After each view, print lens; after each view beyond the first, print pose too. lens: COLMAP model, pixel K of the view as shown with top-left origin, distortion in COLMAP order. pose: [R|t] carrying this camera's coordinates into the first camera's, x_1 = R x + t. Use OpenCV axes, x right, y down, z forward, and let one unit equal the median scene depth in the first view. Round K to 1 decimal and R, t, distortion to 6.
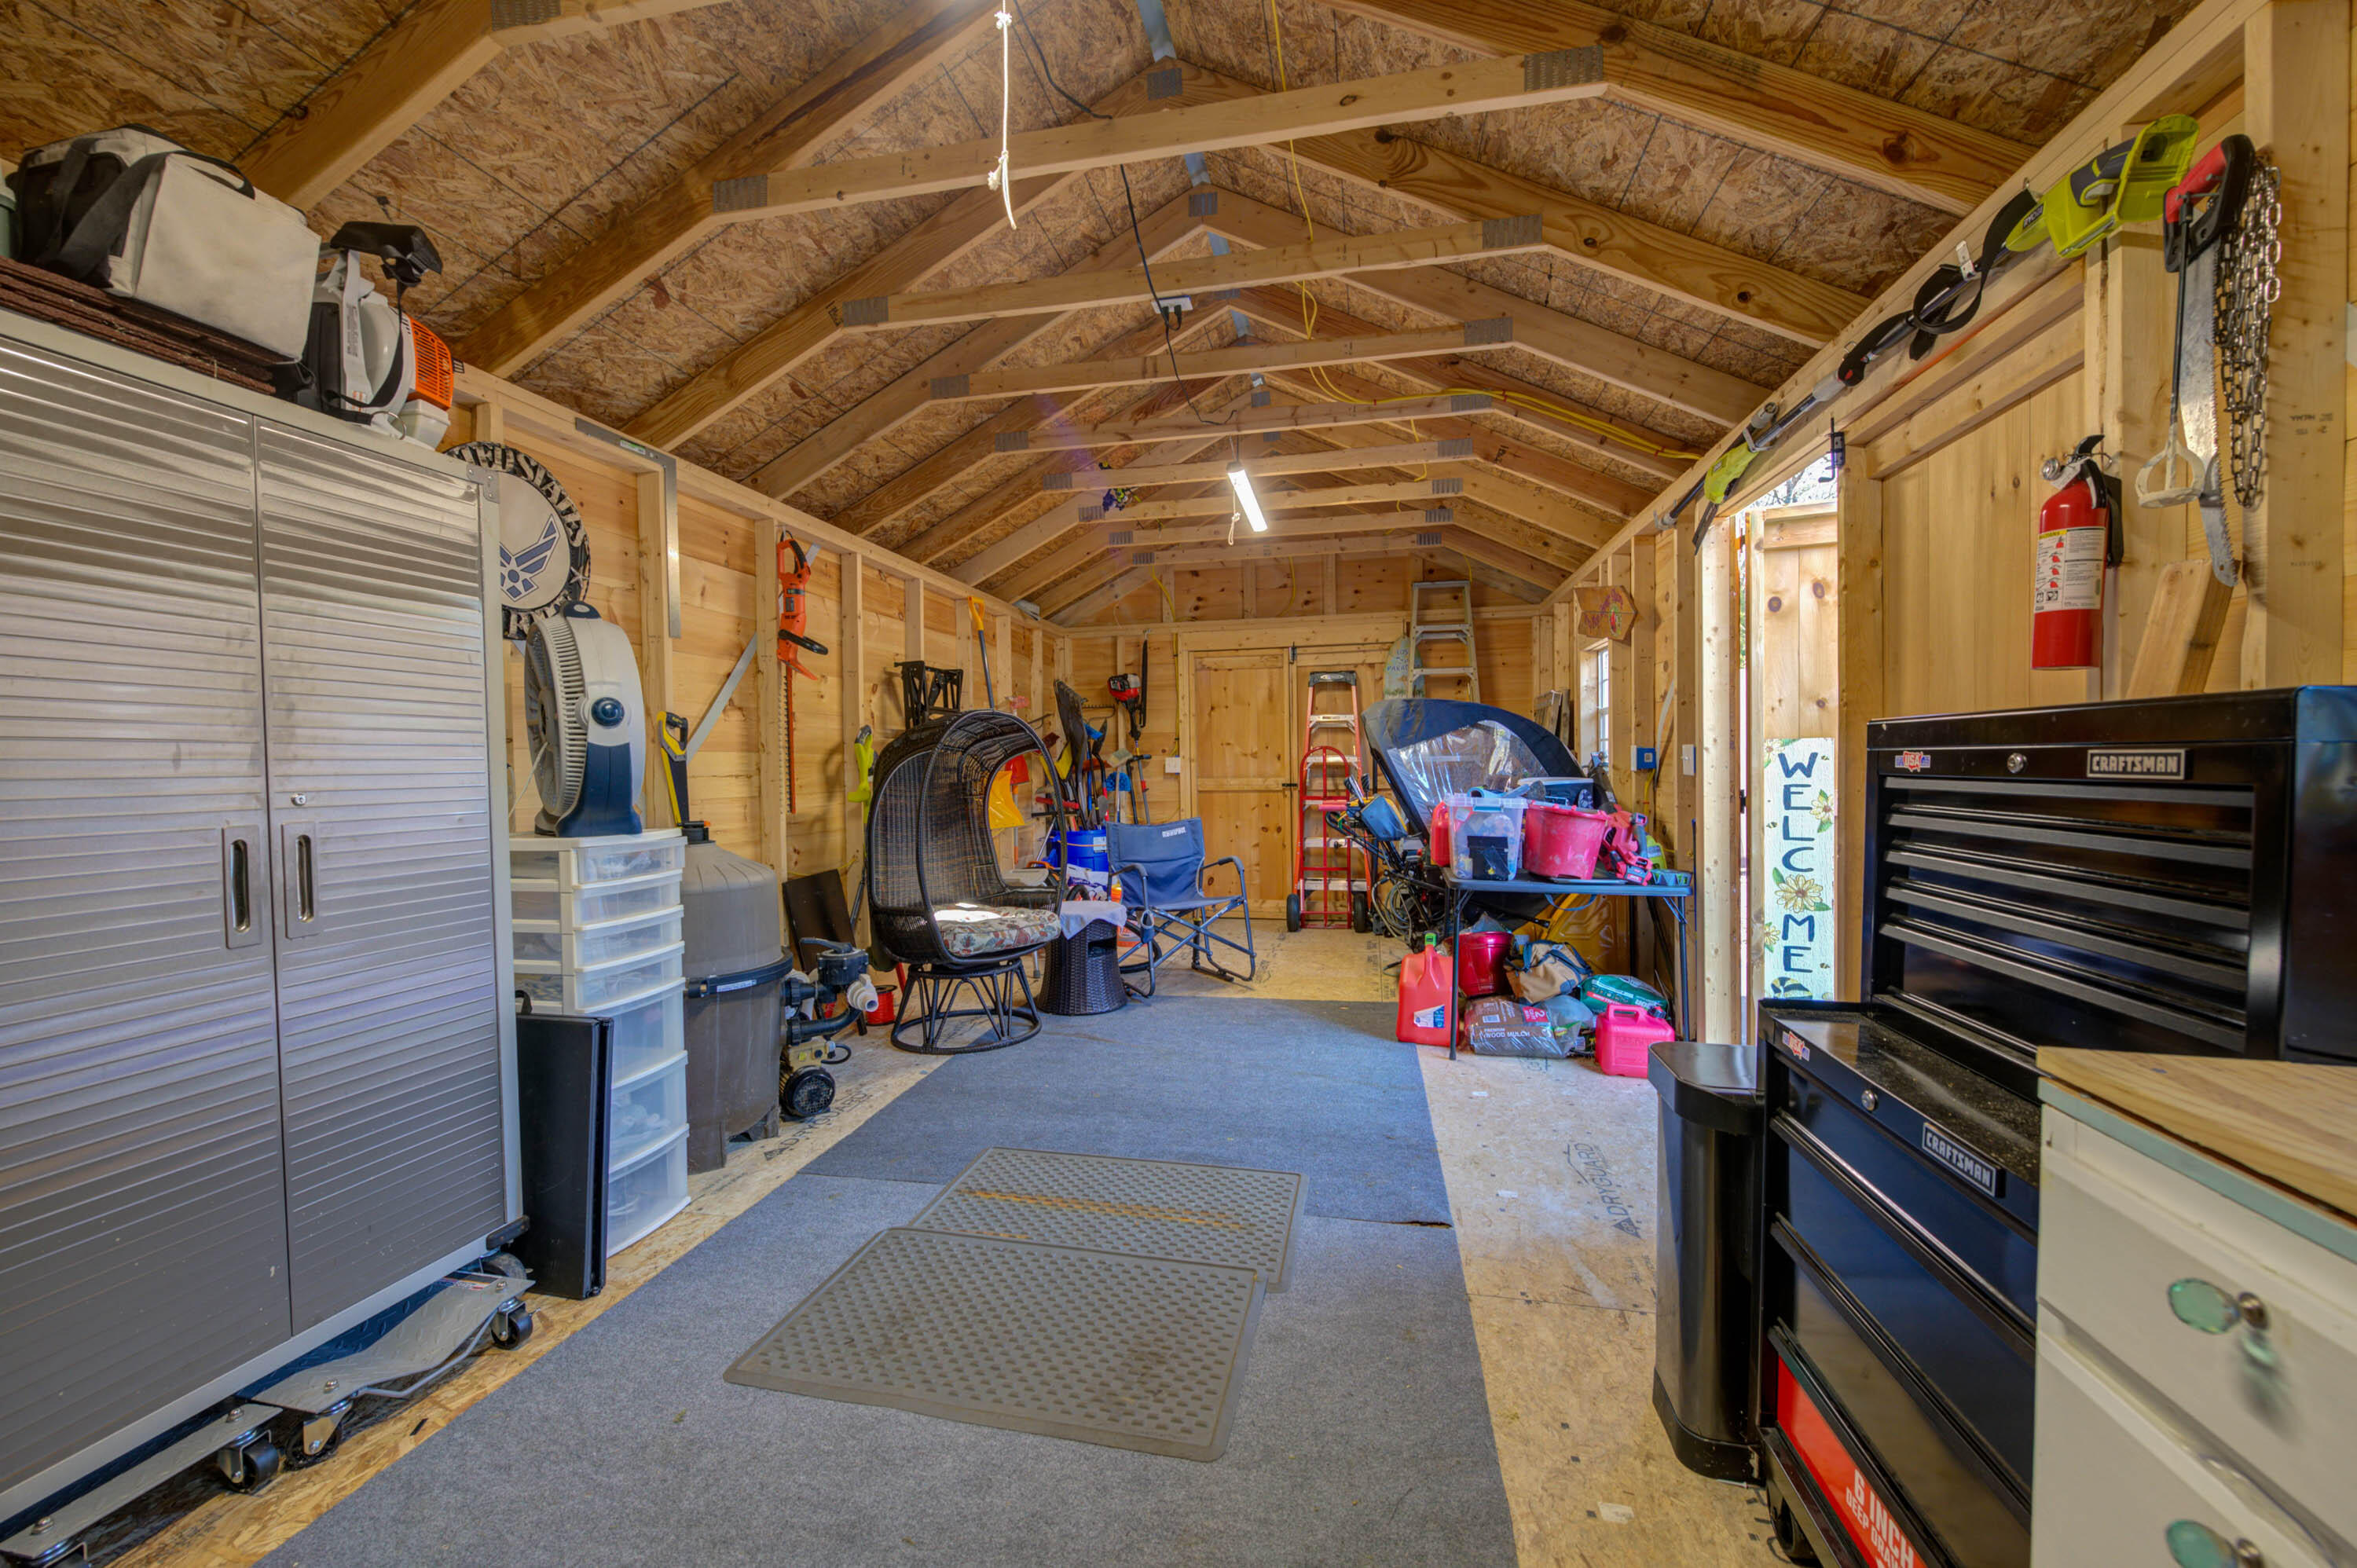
lens RADIAL K [[927.9, 0, 1175.9], [0, 927.9, 785.4], [0, 0, 1]] dist [0.003300, 0.000219]
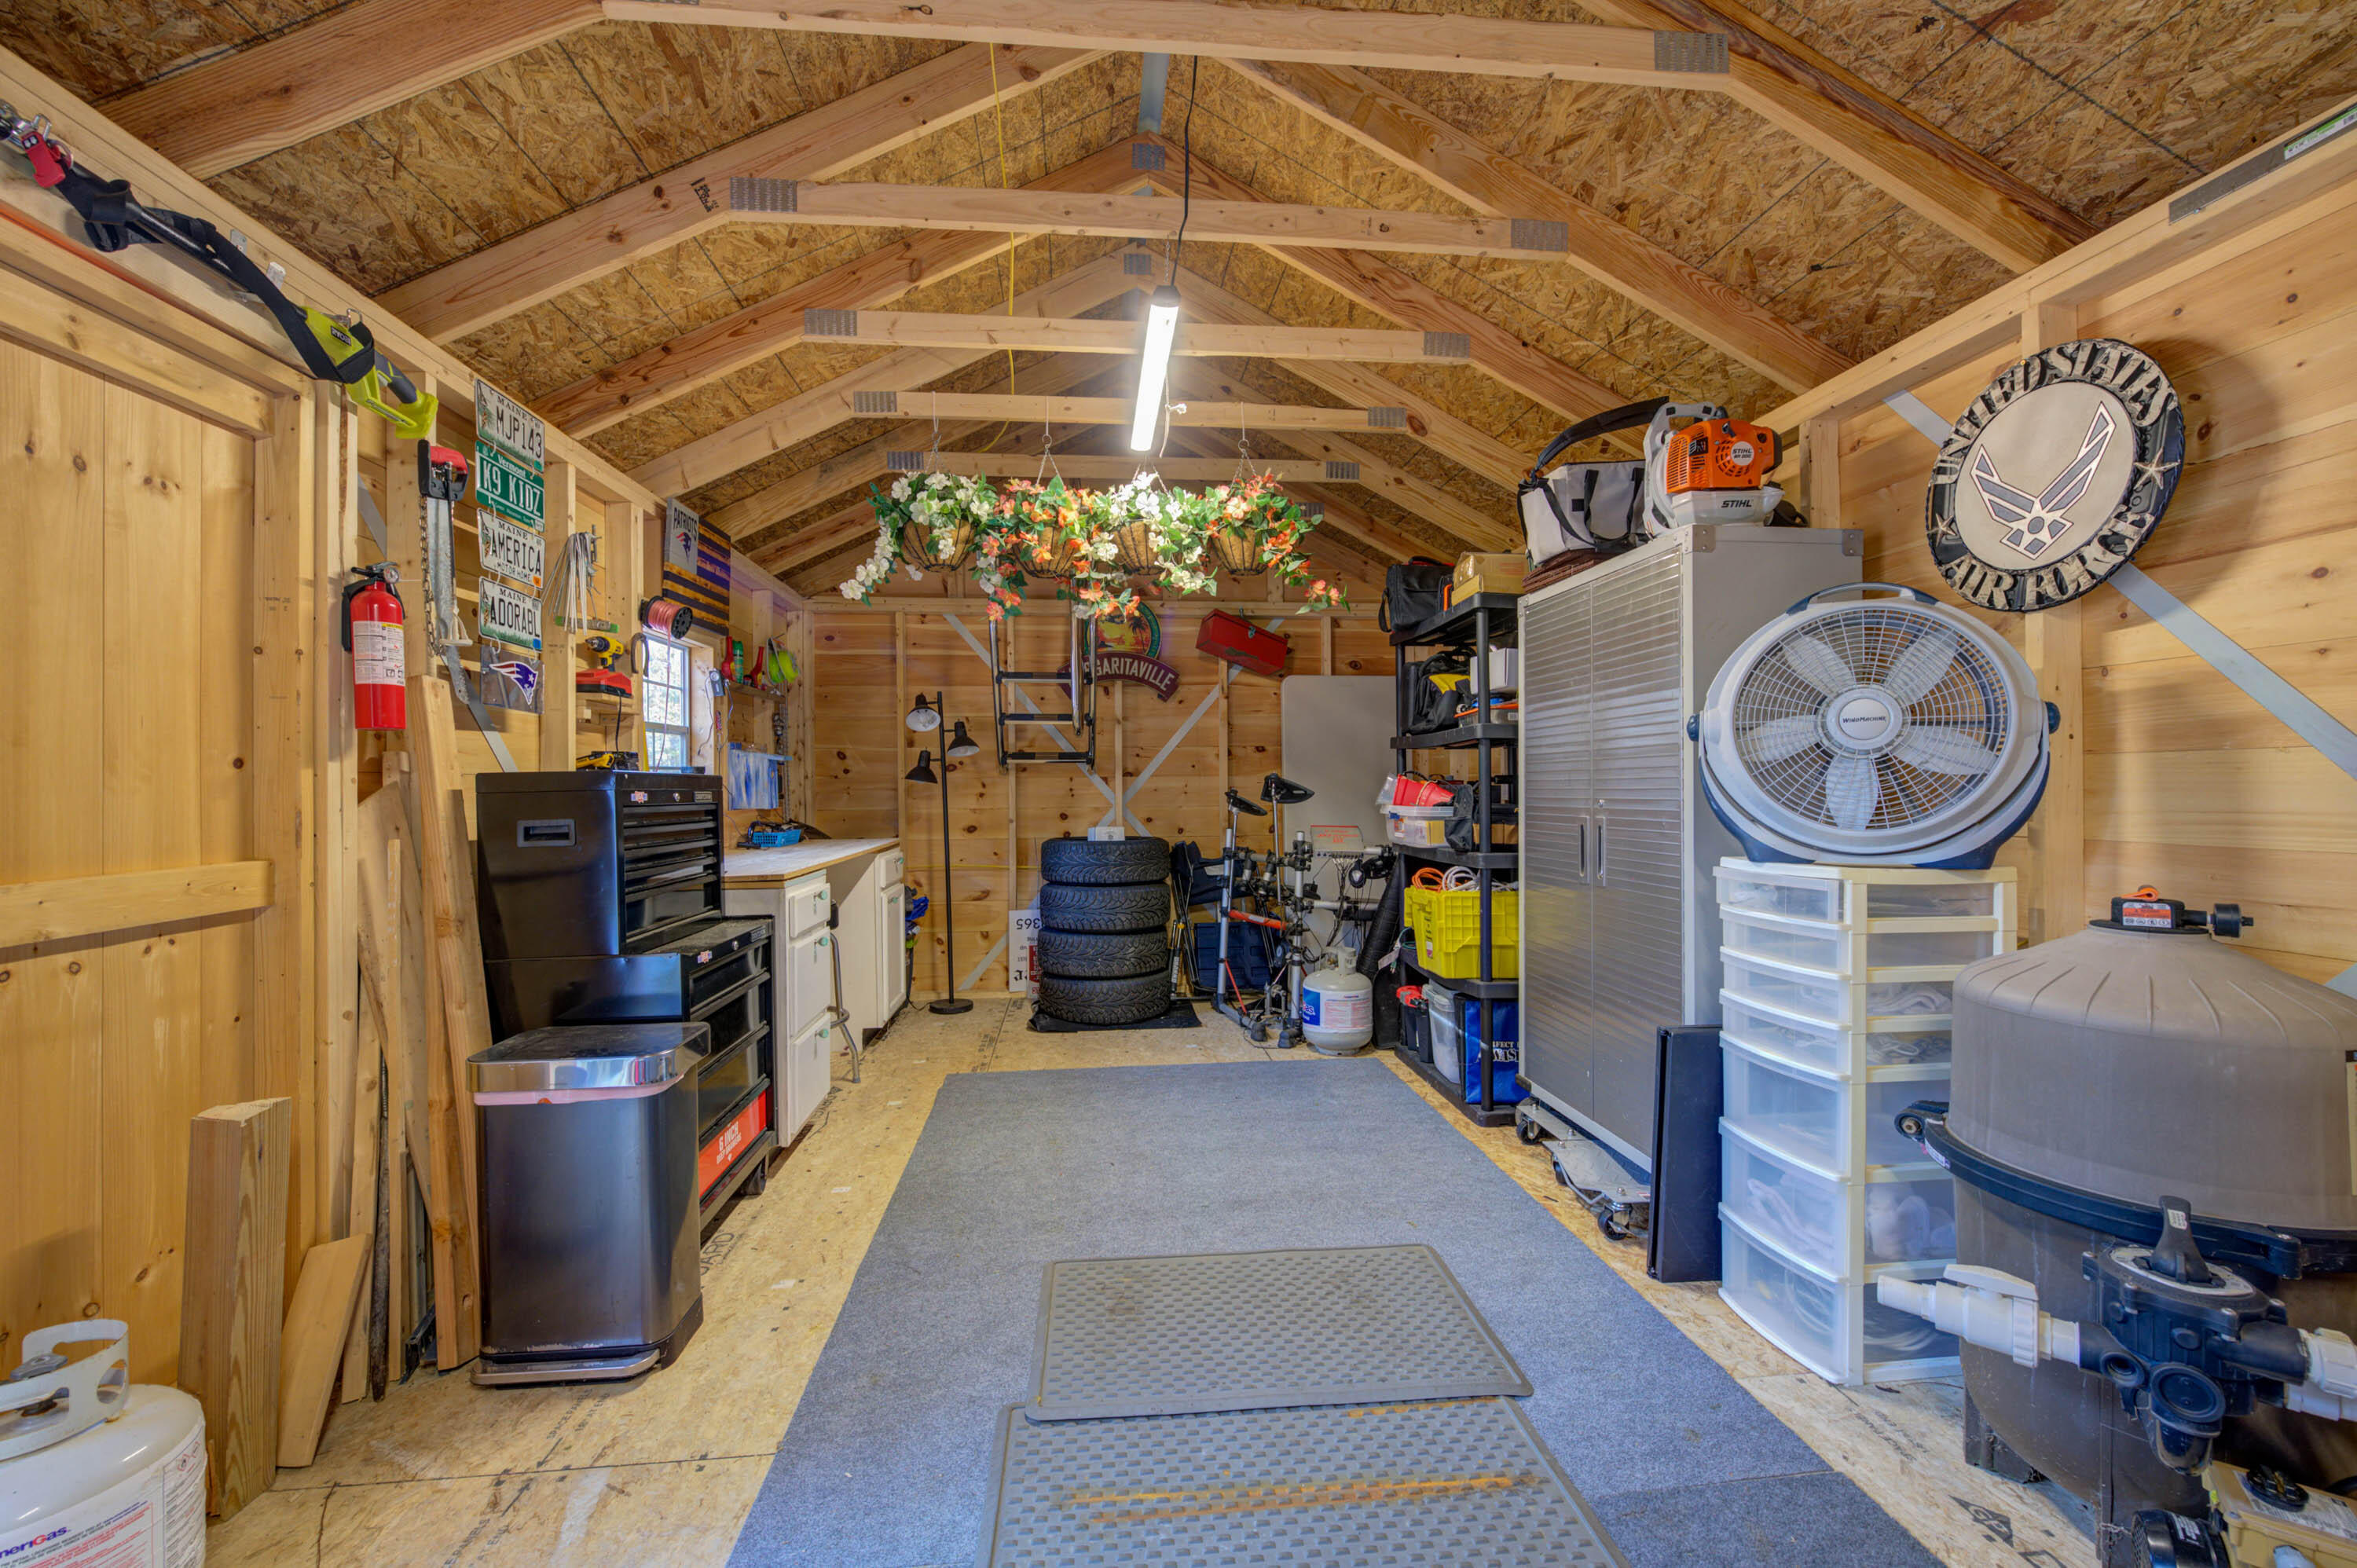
lens RADIAL K [[927.9, 0, 1170.8], [0, 927.9, 784.7], [0, 0, 1]] dist [0.003300, 0.000219]
pose [[-0.953058, 0.015170, -0.302409, 0.179454], [0.009574, 0.999755, 0.019978, -0.038184], [0.302638, 0.016145, -0.952969, 1.501303]]
